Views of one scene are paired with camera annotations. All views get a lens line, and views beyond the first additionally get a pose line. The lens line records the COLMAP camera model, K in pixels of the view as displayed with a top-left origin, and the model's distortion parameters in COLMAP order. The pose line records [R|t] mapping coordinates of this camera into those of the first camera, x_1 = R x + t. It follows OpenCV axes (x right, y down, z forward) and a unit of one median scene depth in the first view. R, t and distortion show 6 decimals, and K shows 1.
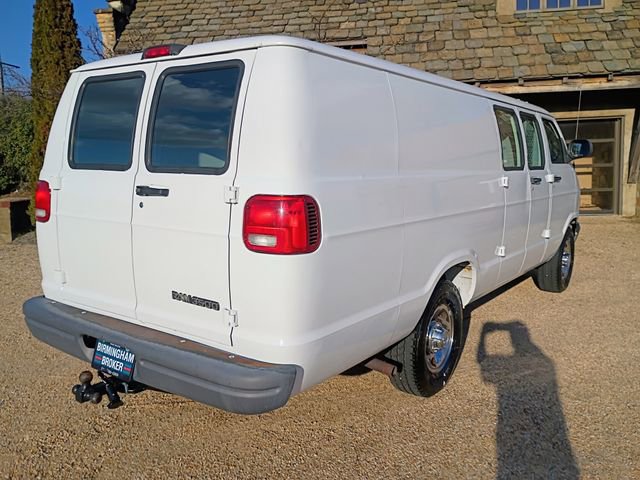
lens RADIAL K [[558.2, 0, 320.1], [0, 558.2, 231.9], [0, 0, 1]] dist [0.070654, -0.092808]
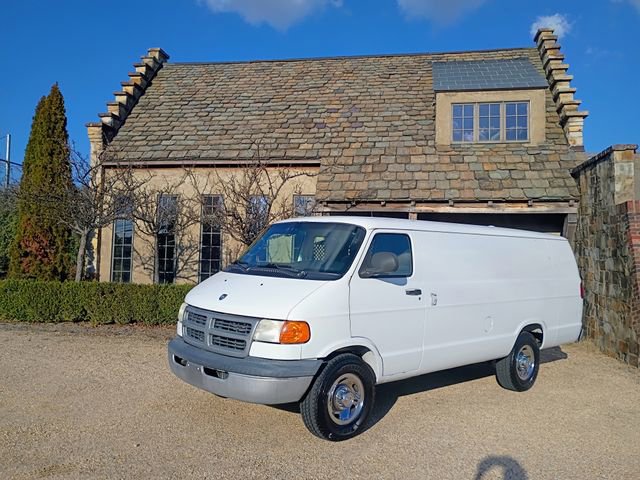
lens RADIAL K [[558.2, 0, 318.5], [0, 558.2, 234.0], [0, 0, 1]] dist [0.070654, -0.092808]
pose [[0.998564, 0.048194, -0.023380, 0.116674], [-0.051630, 0.982238, -0.180394, 0.007085], [0.014271, 0.181342, 0.983317, -0.076424]]
